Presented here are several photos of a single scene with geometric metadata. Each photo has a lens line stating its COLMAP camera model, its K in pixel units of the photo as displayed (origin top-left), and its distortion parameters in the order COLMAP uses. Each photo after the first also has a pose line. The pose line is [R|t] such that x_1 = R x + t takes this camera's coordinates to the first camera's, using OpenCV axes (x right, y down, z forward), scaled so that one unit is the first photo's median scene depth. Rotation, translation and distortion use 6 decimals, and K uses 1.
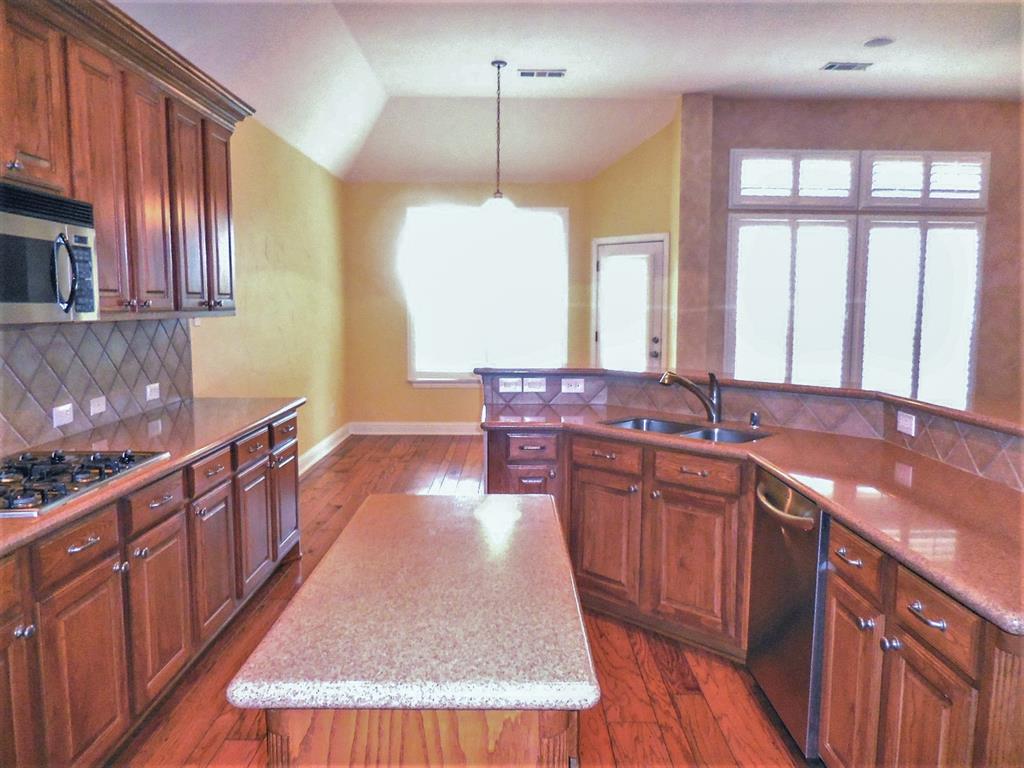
lens RADIAL K [[770.9, 0, 516.4], [0, 770.9, 373.8], [0, 0, 1]] dist [-0.032042, -0.000150]
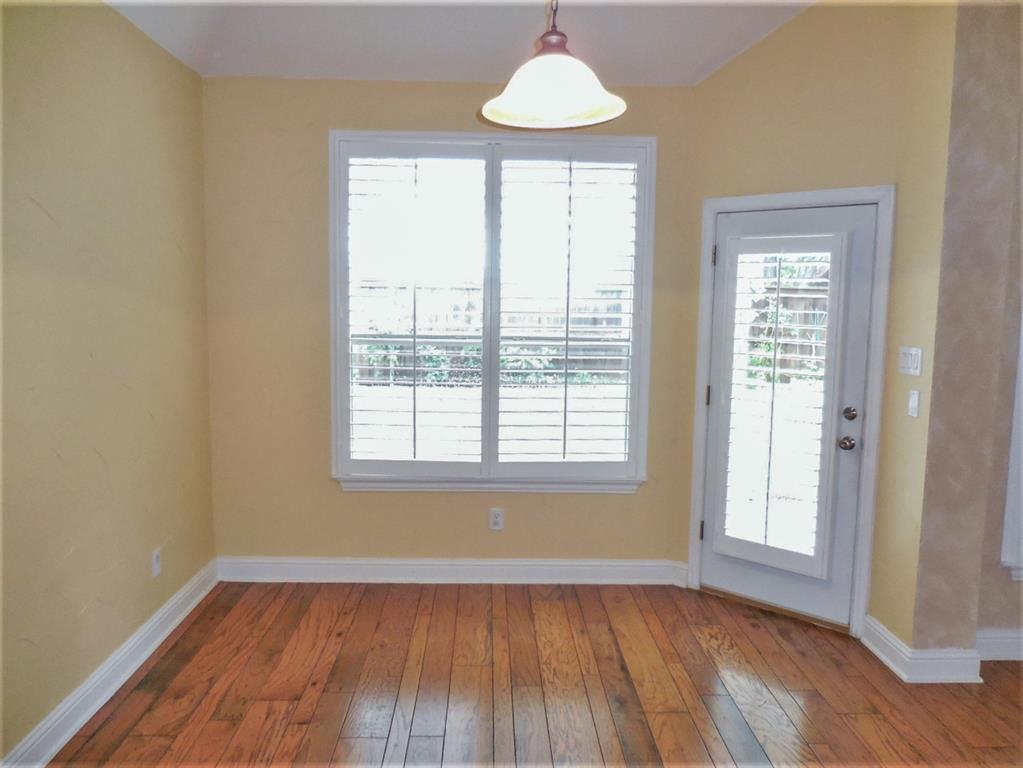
lens RADIAL K [[770.2, 0, 515.9], [0, 770.2, 373.8], [0, 0, 1]] dist [-0.032042, -0.000150]
pose [[0.999493, 0.009667, 0.030325, -0.039170], [-0.010058, 0.999868, 0.012781, -0.071762], [-0.030198, -0.013080, 0.999458, 0.530426]]
